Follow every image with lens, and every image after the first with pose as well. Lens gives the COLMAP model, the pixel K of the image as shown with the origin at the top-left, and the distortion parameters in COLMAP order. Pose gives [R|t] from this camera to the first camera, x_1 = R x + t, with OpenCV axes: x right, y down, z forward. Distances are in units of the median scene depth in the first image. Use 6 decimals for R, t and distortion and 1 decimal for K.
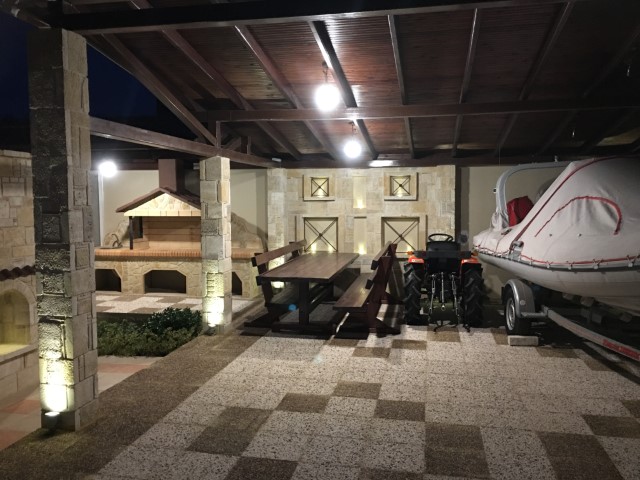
lens RADIAL K [[536.6, 0, 316.6], [0, 536.6, 232.2], [0, 0, 1]] dist [0.080256, -0.117144]
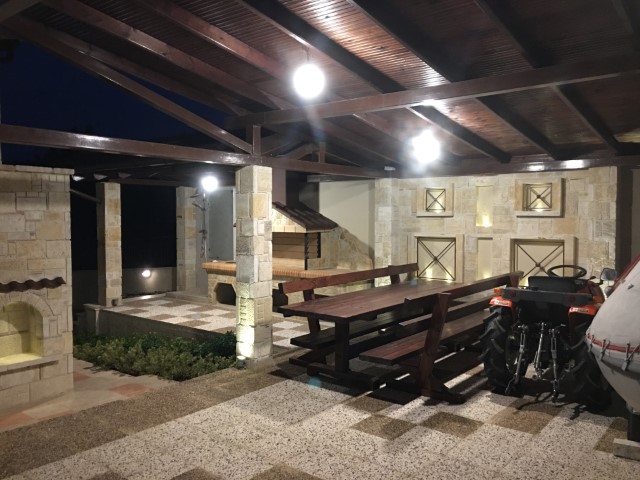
lens RADIAL K [[534.6, 0, 310.9], [0, 534.6, 237.3], [0, 0, 1]] dist [0.079620, -0.115091]
pose [[0.885627, 0.024663, -0.463741, 0.307358], [-0.033265, 0.999393, -0.010377, -0.017870], [0.463203, 0.024616, 0.885910, 0.272688]]
